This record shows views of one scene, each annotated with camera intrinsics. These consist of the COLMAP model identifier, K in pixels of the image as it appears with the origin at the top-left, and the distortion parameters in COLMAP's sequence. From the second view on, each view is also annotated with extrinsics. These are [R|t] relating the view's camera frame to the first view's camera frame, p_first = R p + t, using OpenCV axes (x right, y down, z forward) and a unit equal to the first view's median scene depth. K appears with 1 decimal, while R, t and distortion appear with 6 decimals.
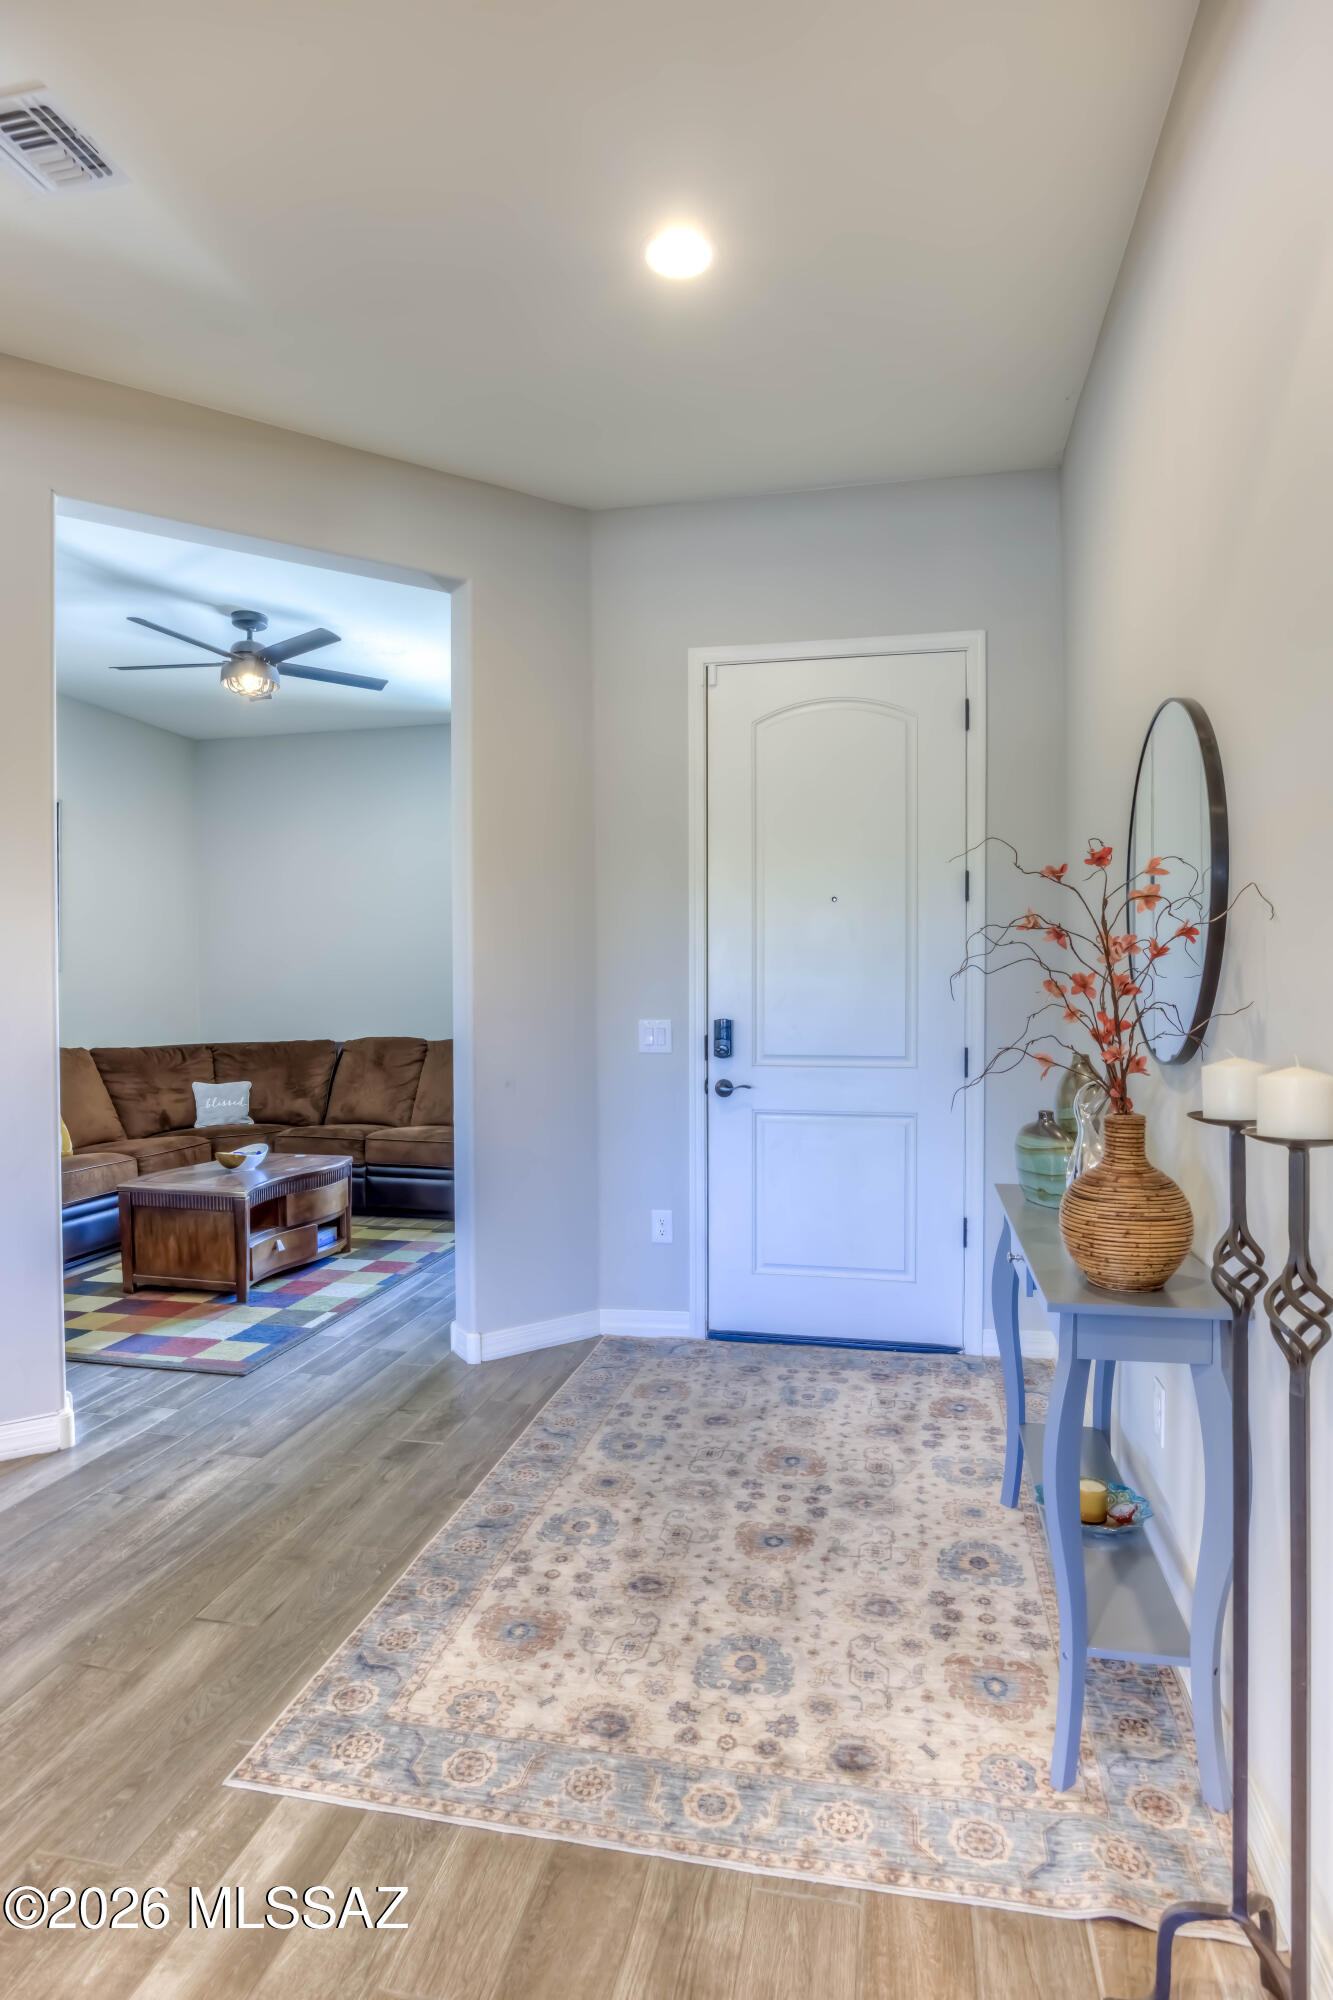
lens RADIAL K [[1070.6, 0, 678.4], [0, 1070.6, 995.8], [0, 0, 1]] dist [-0.026876, 0.008730]
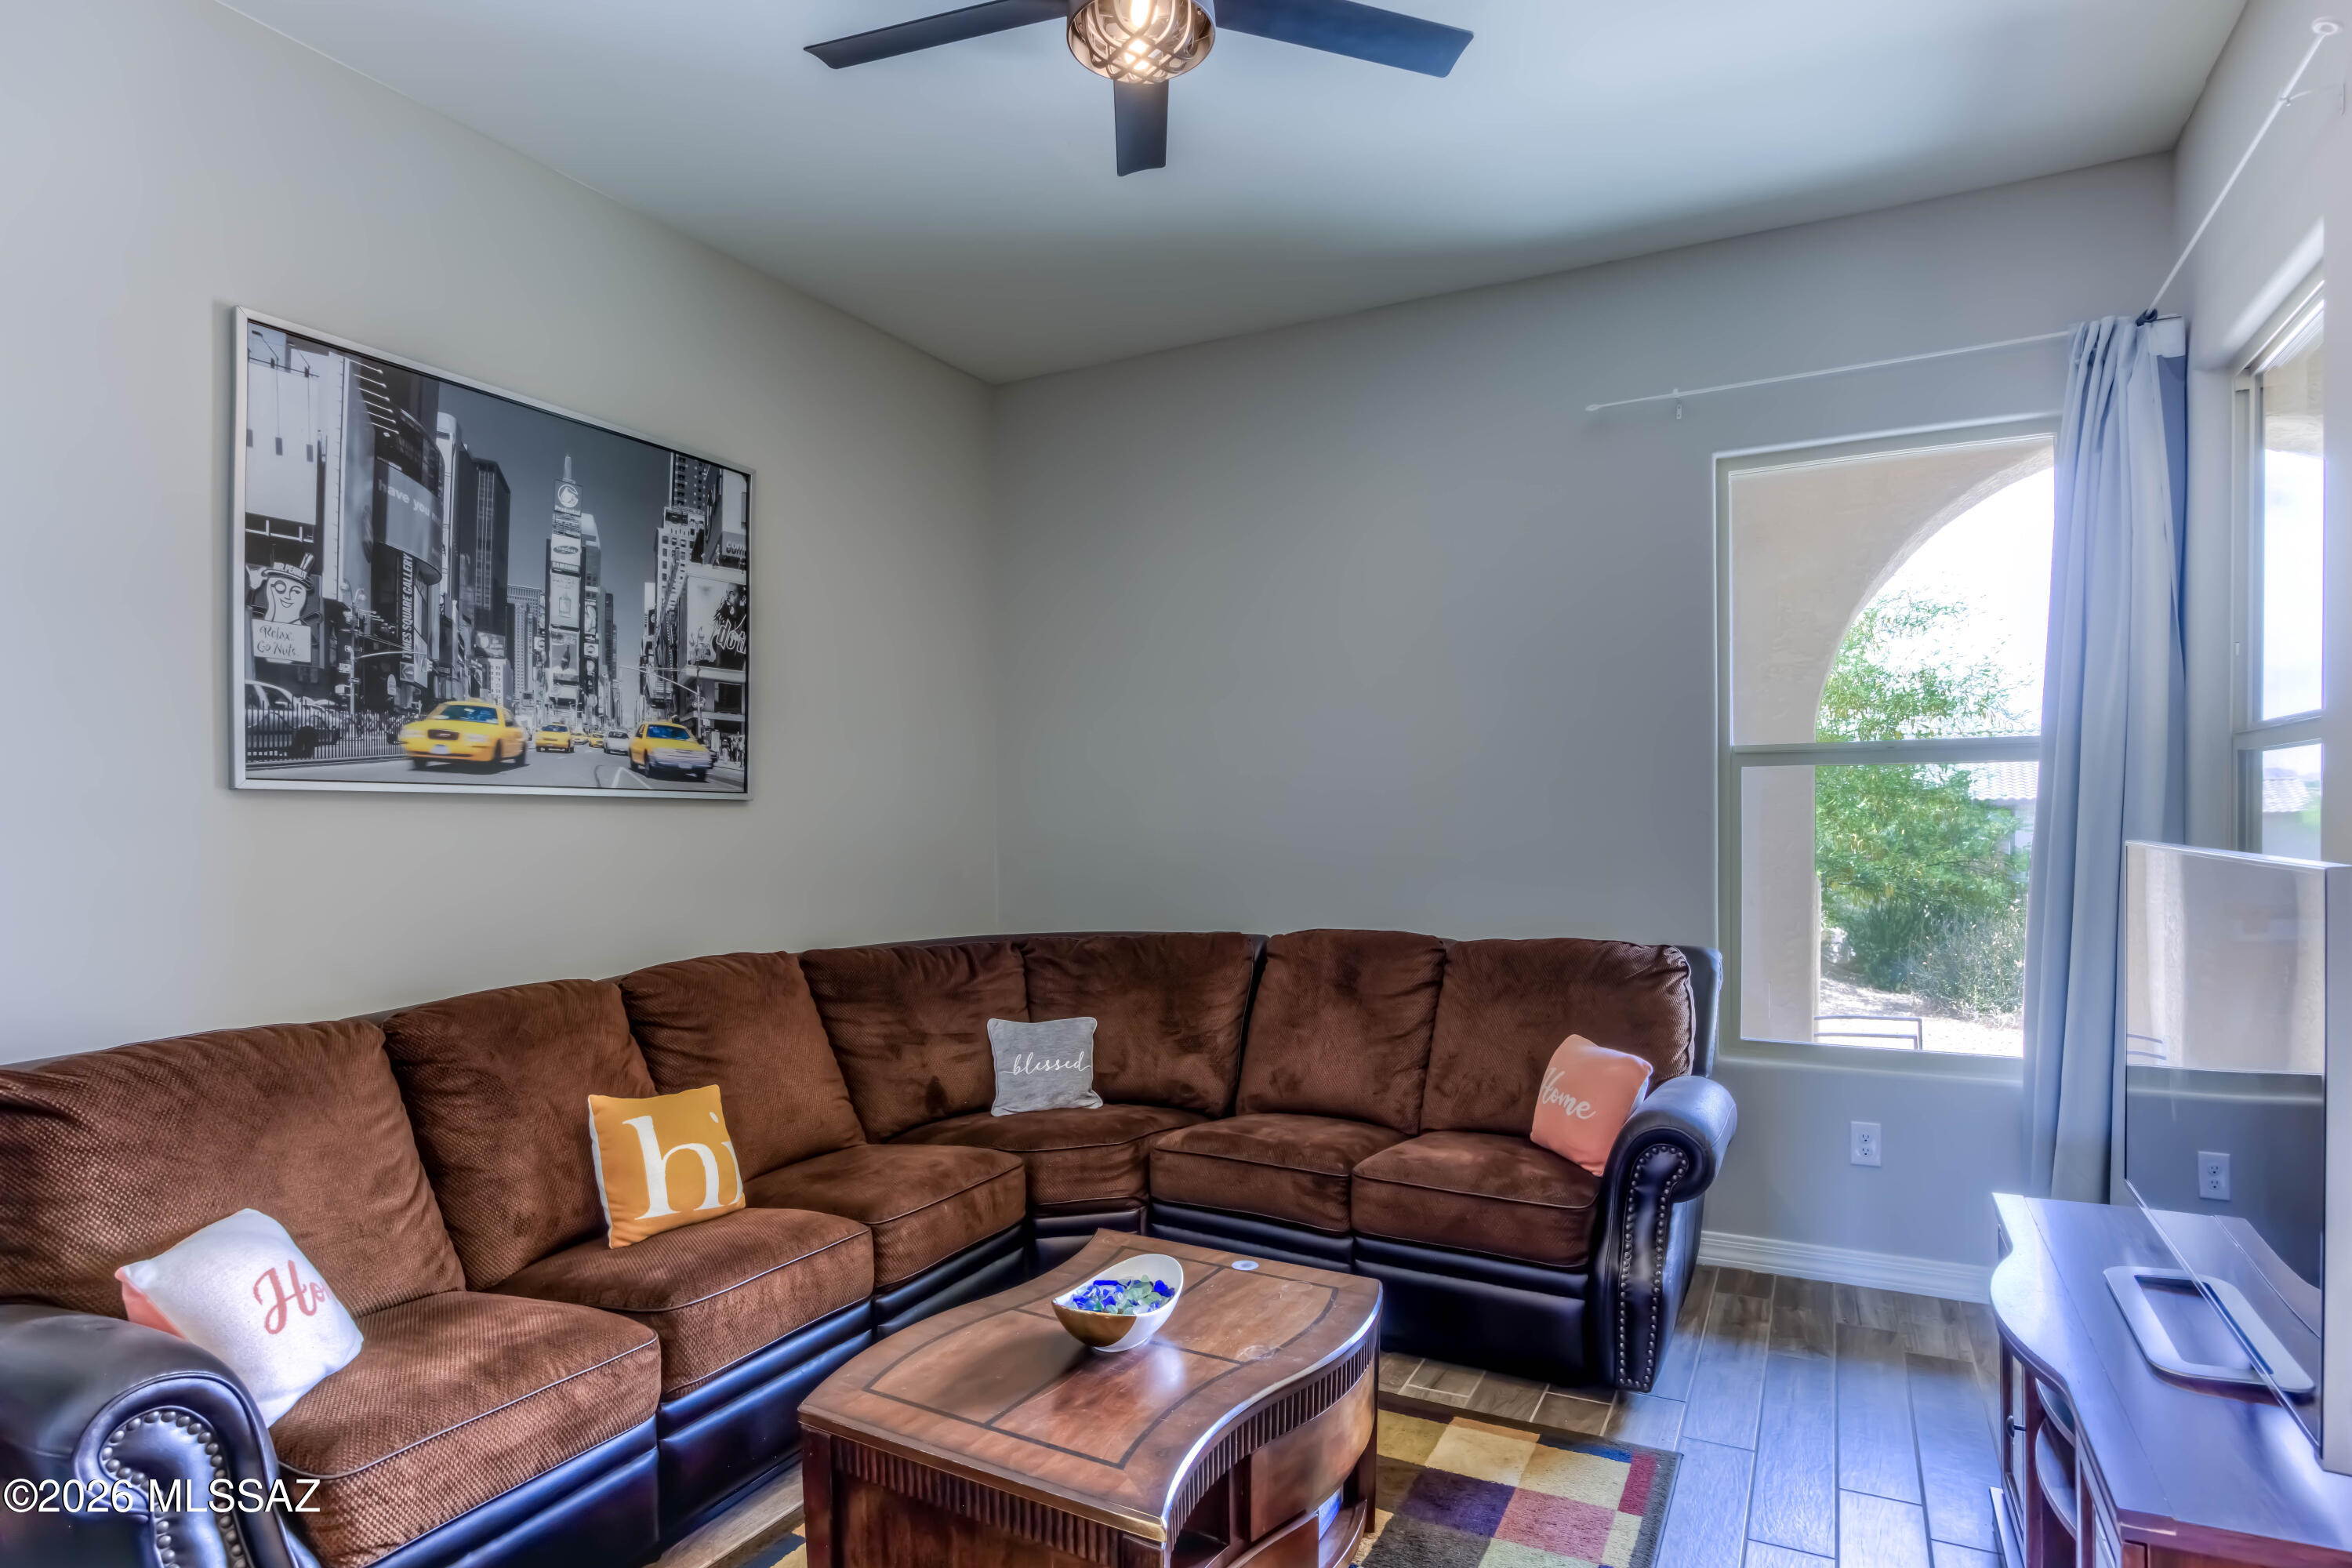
lens RADIAL K [[1259.0, 0, 1167.0], [0, 1259.0, 797.7], [0, 0, 1]] dist [-0.026876, 0.008730]
pose [[0.961205, -0.004209, -0.275804, -0.210045], [-0.000908, 0.999830, -0.018423, -0.012114], [0.275834, 0.017959, 0.961037, 0.449285]]
